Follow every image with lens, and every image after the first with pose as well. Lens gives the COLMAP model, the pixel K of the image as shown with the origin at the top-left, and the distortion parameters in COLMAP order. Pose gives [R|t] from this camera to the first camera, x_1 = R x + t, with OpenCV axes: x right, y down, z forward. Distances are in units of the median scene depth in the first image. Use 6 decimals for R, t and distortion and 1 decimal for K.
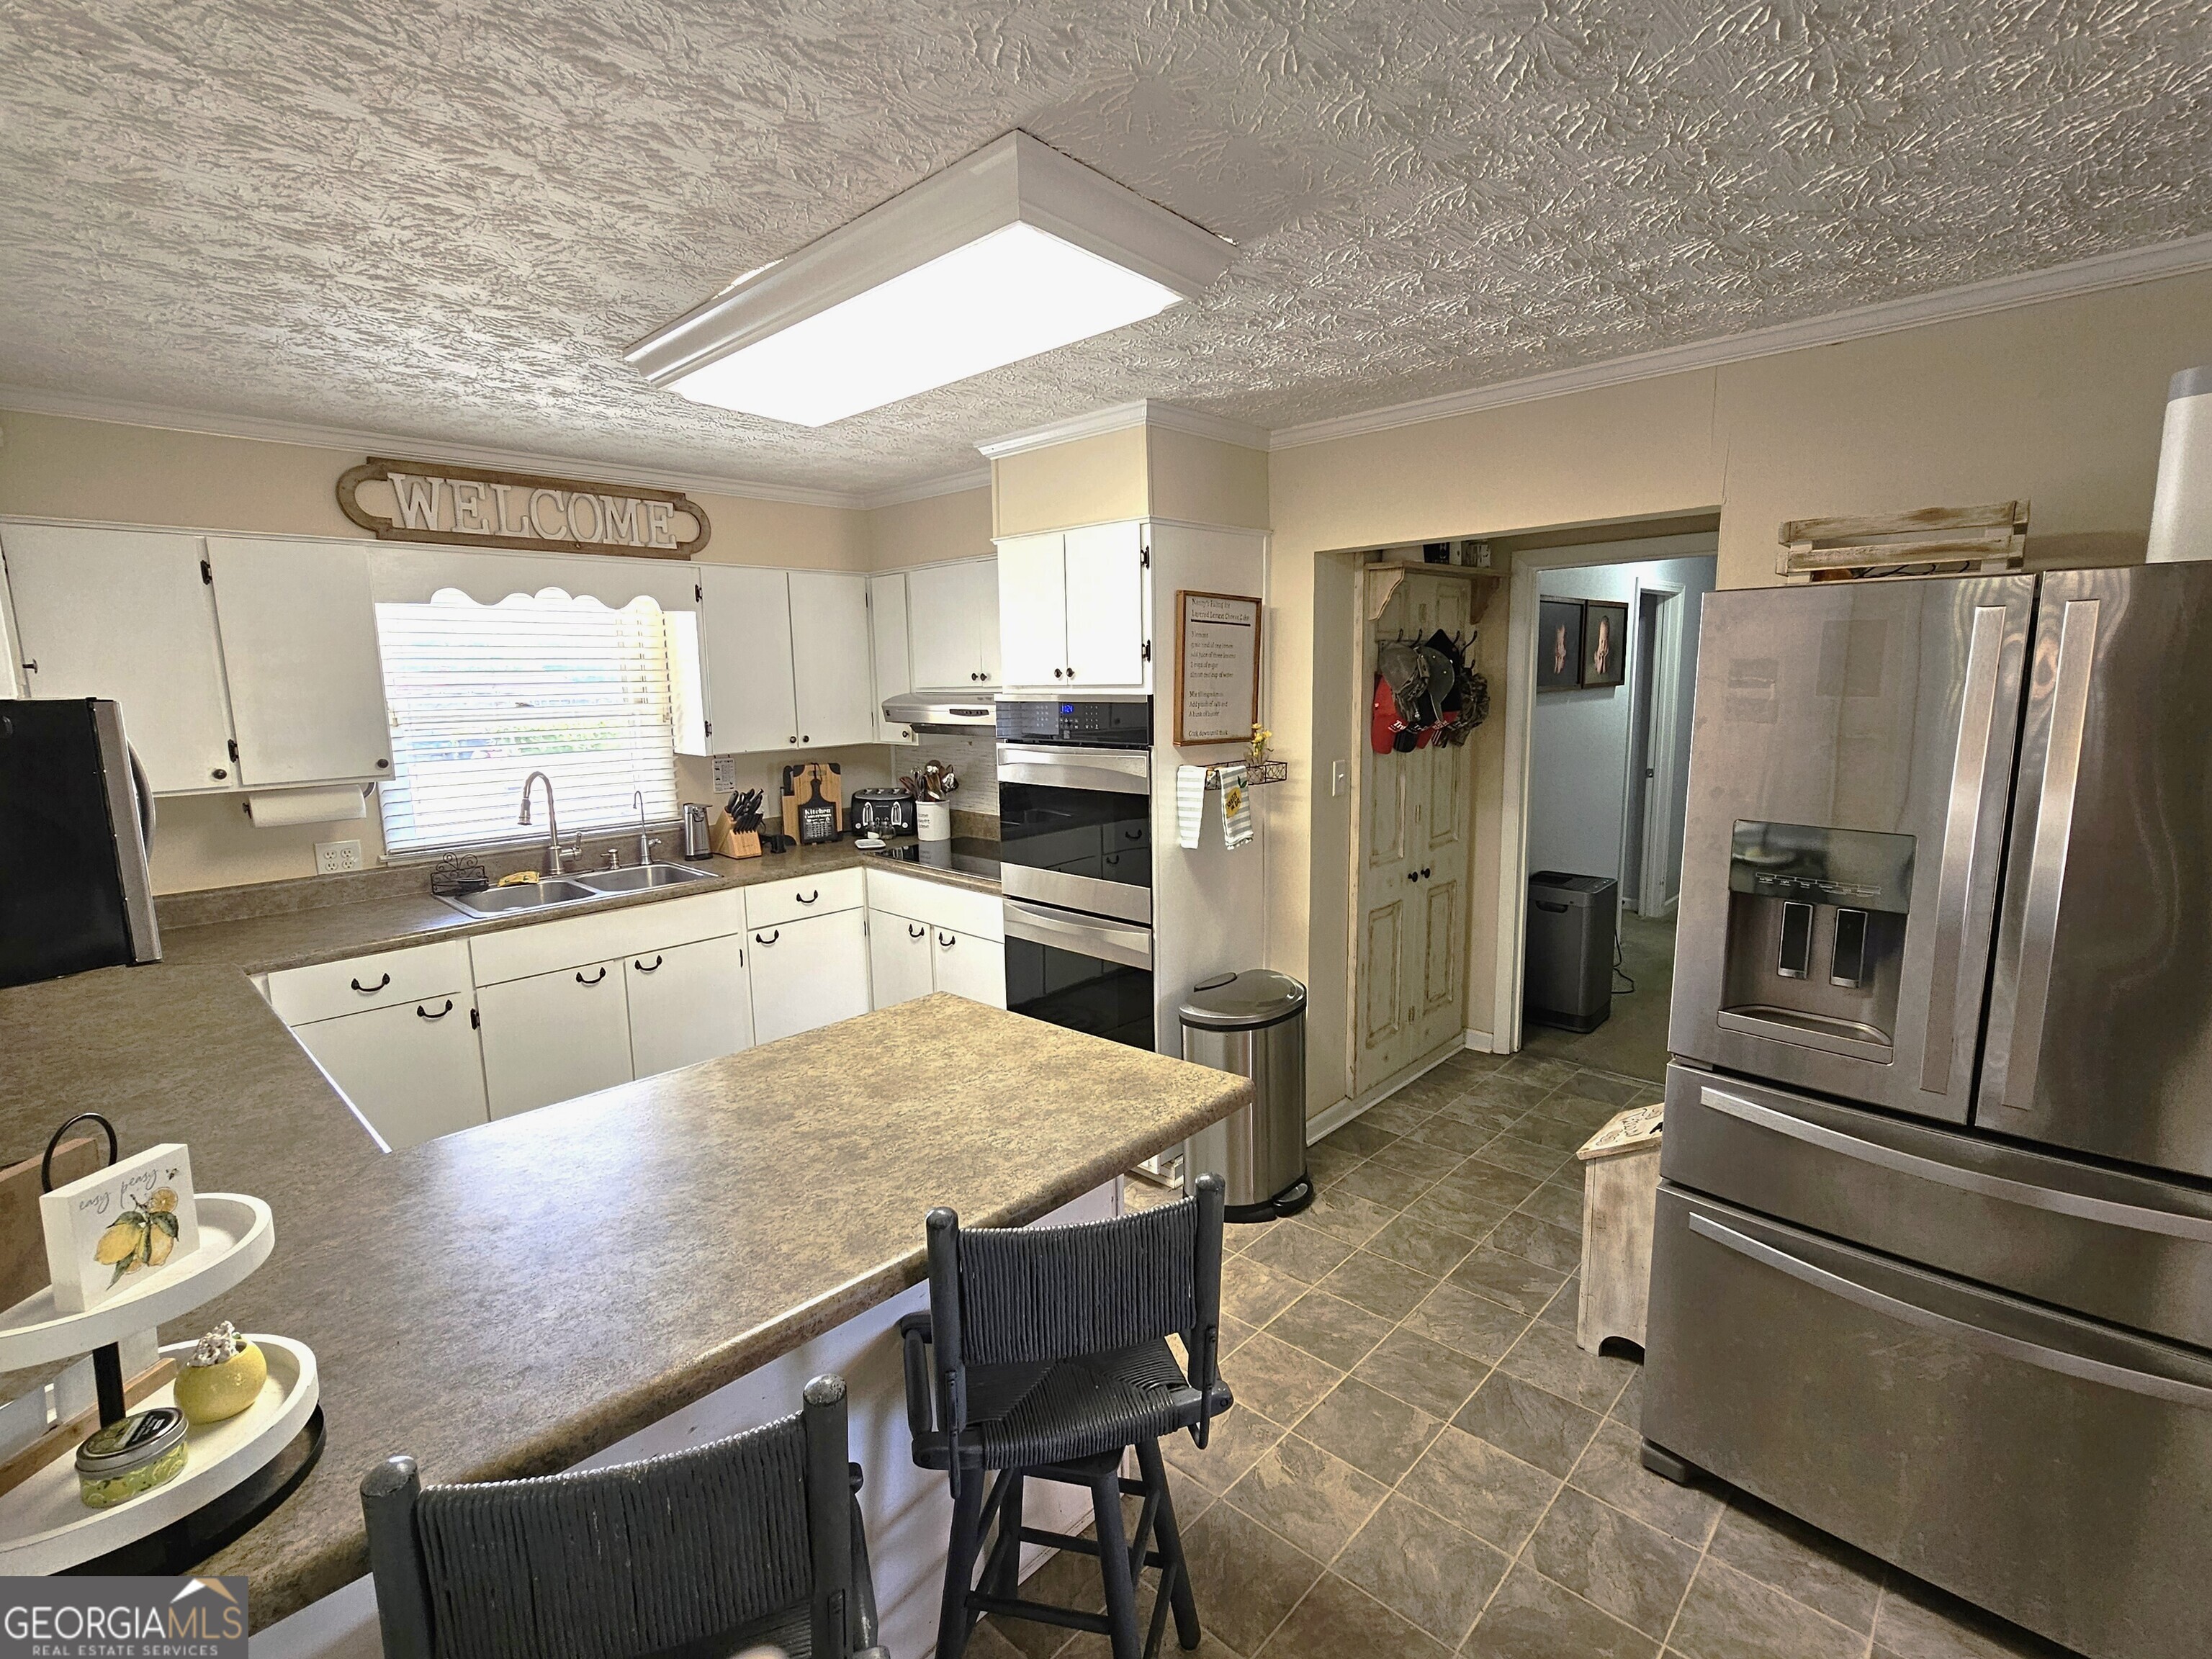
lens RADIAL K [[1031.5, 0, 1093.8], [0, 1031.5, 837.9], [0, 0, 1]] dist [-0.003750, 0.000285]
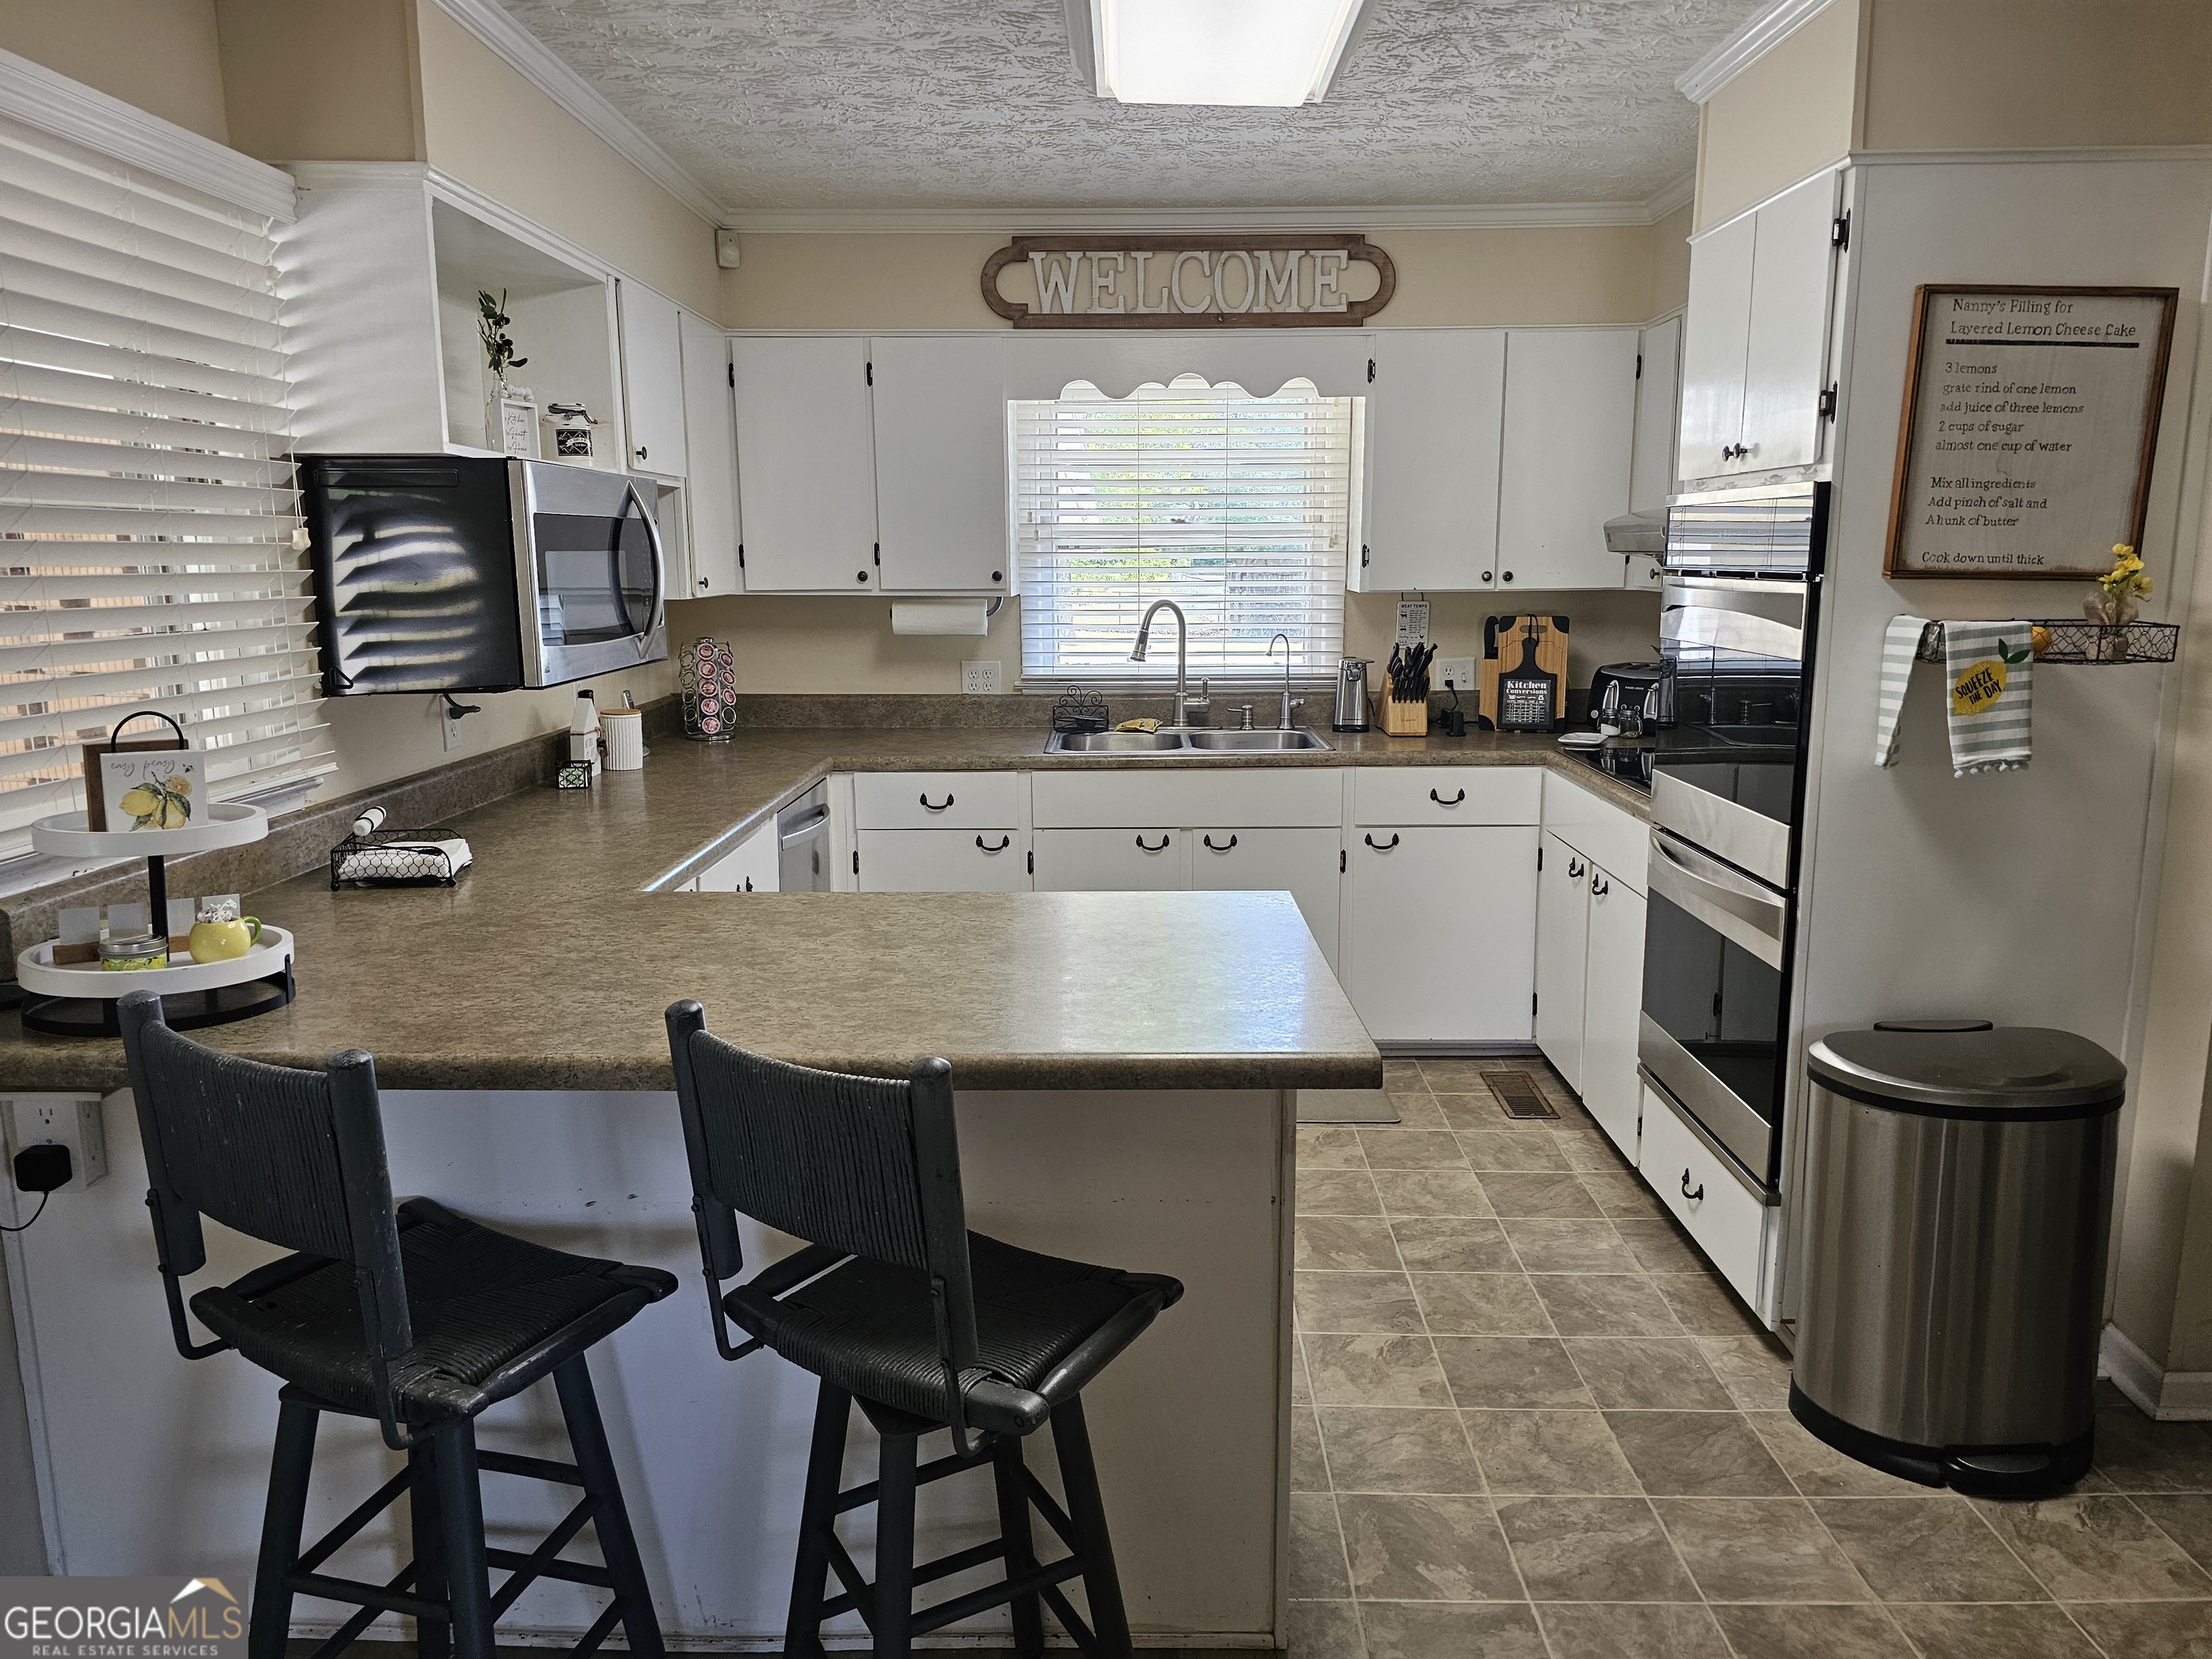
lens RADIAL K [[1492.5, 0, 1106.0], [0, 1492.5, 829.5], [0, 0, 1]] dist [0.074051, -0.082319]
pose [[0.677117, 0.149698, -0.720488, 0.371402], [-0.125158, 0.988252, 0.087708, 0.022425], [0.725153, 0.030786, 0.687899, 0.140440]]
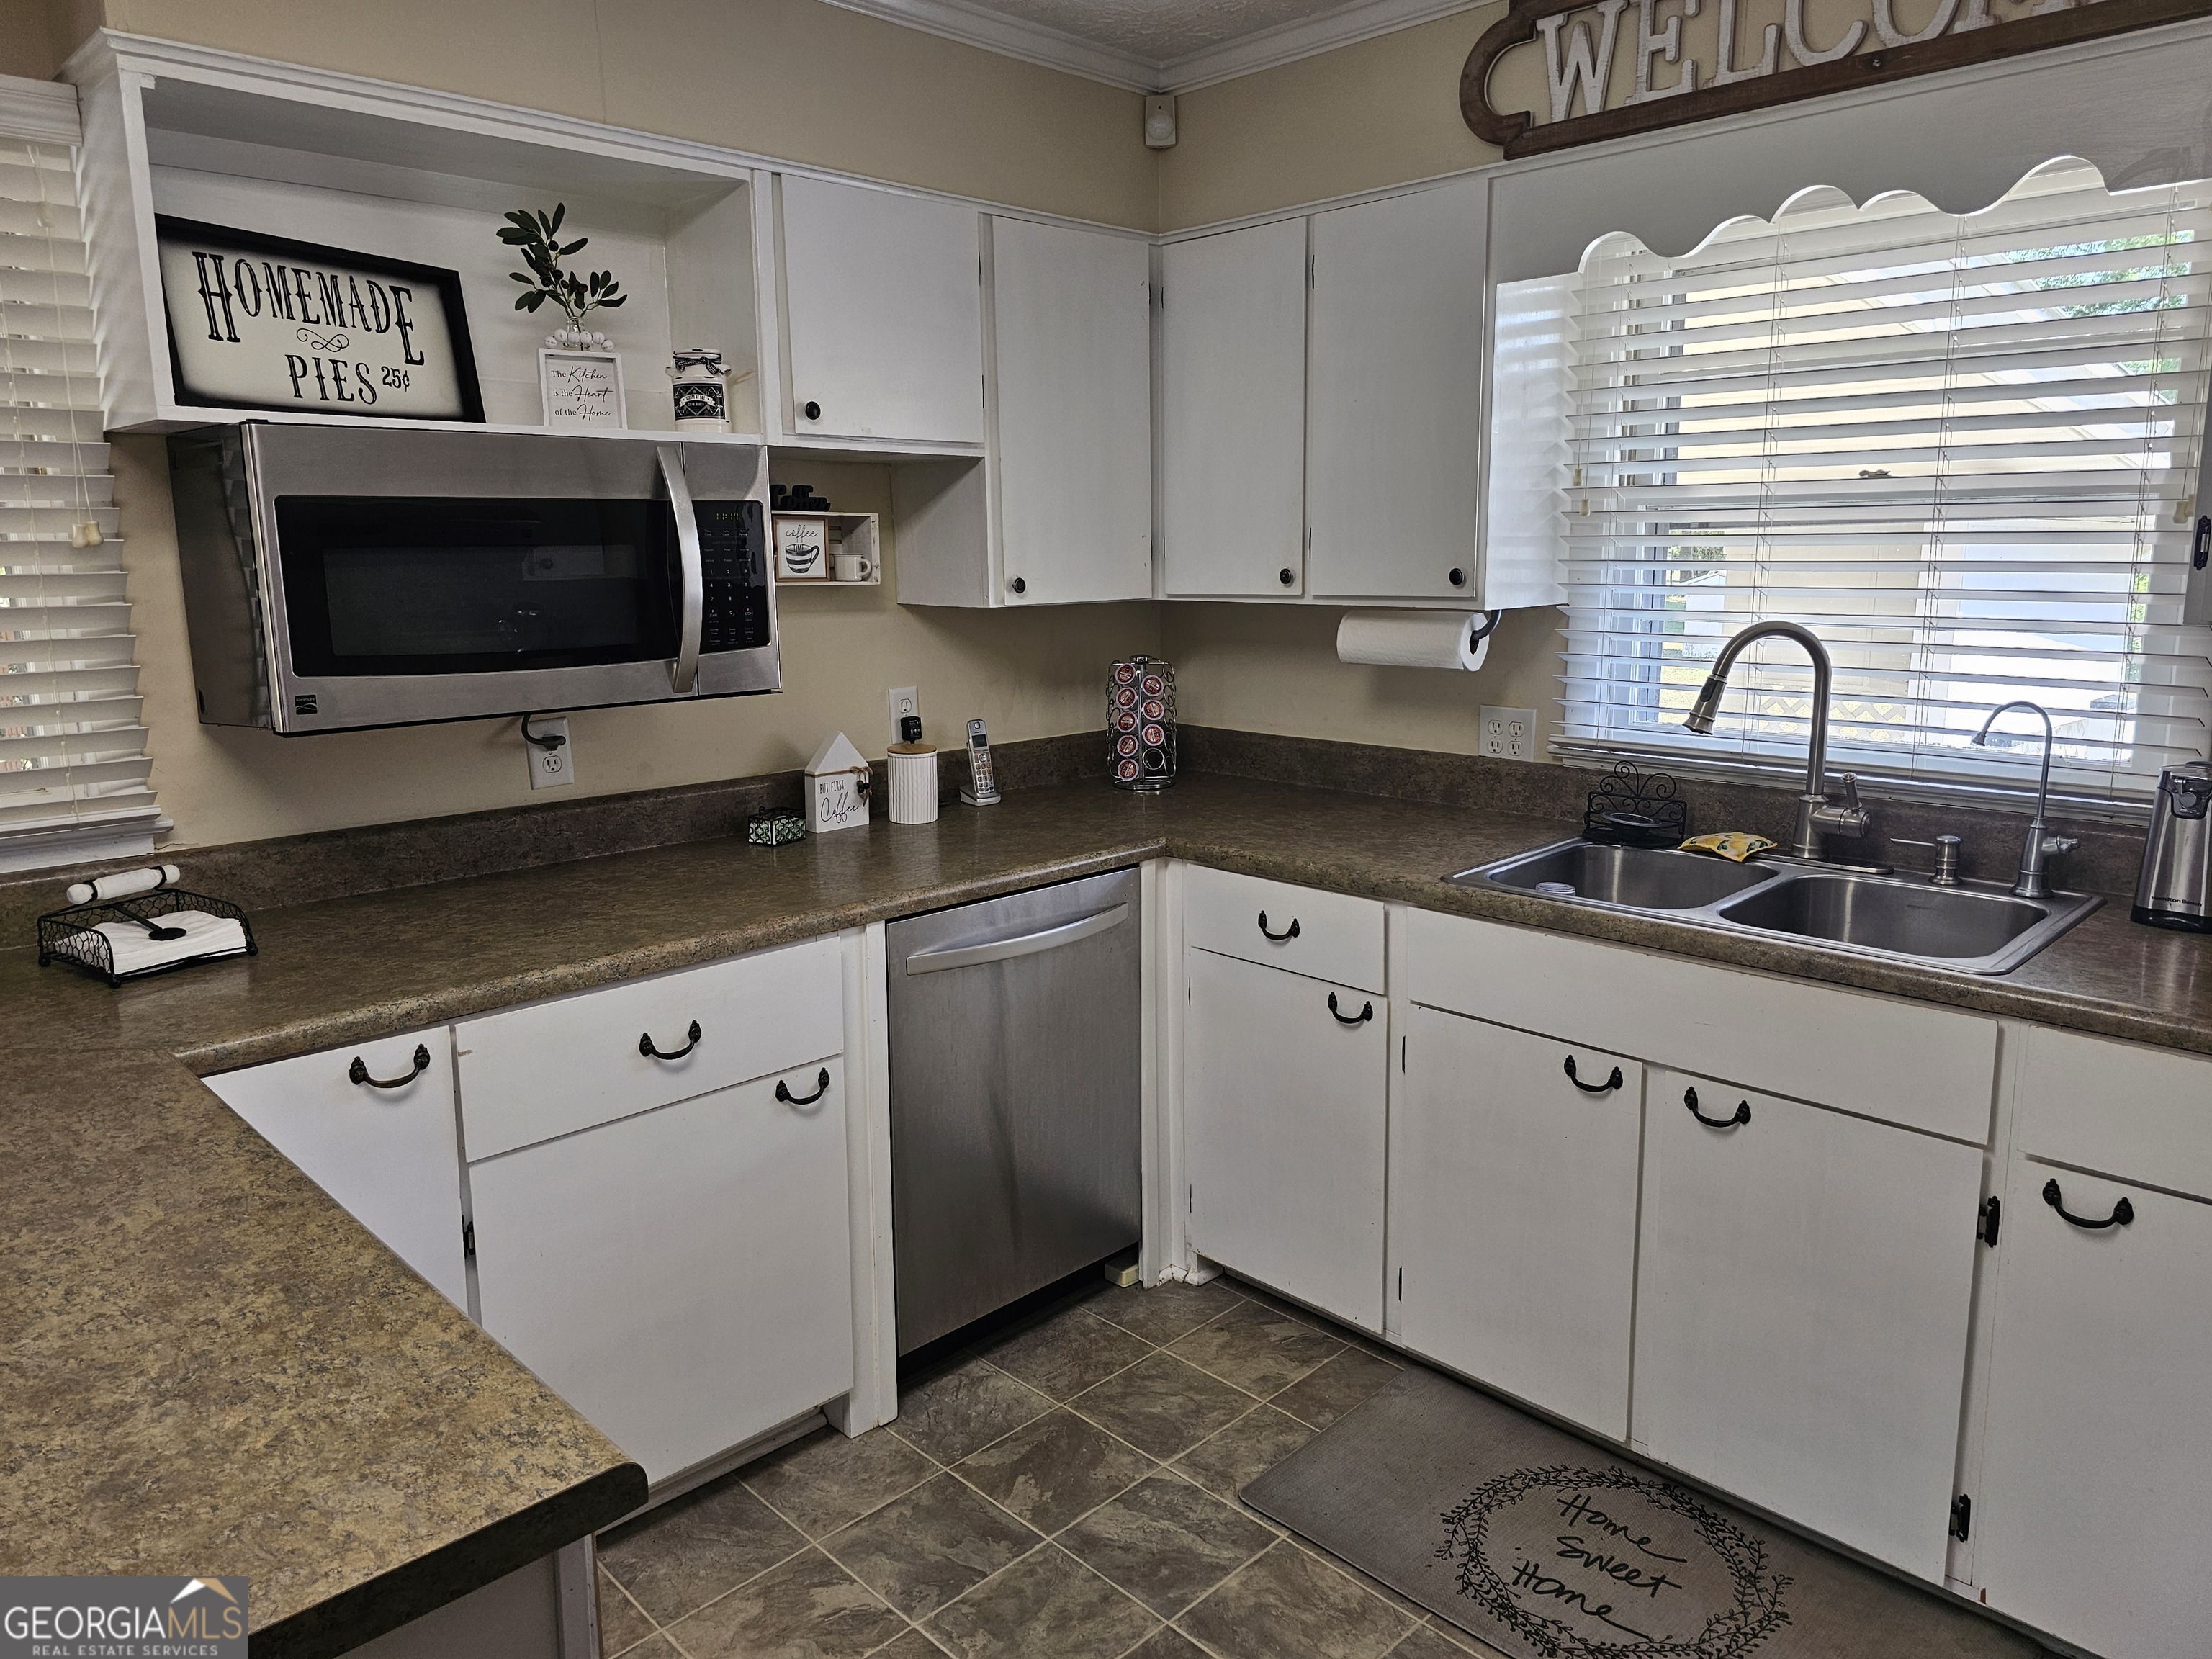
lens RADIAL K [[1480.5, 0, 1103.4], [0, 1480.5, 804.2], [0, 0, 1]] dist [0.069143, -0.067778]
pose [[-0.027473, 0.194582, -0.980501, 0.141900], [-0.147809, 0.969299, 0.196500, -0.080102], [0.988634, 0.150325, 0.002132, 0.789805]]
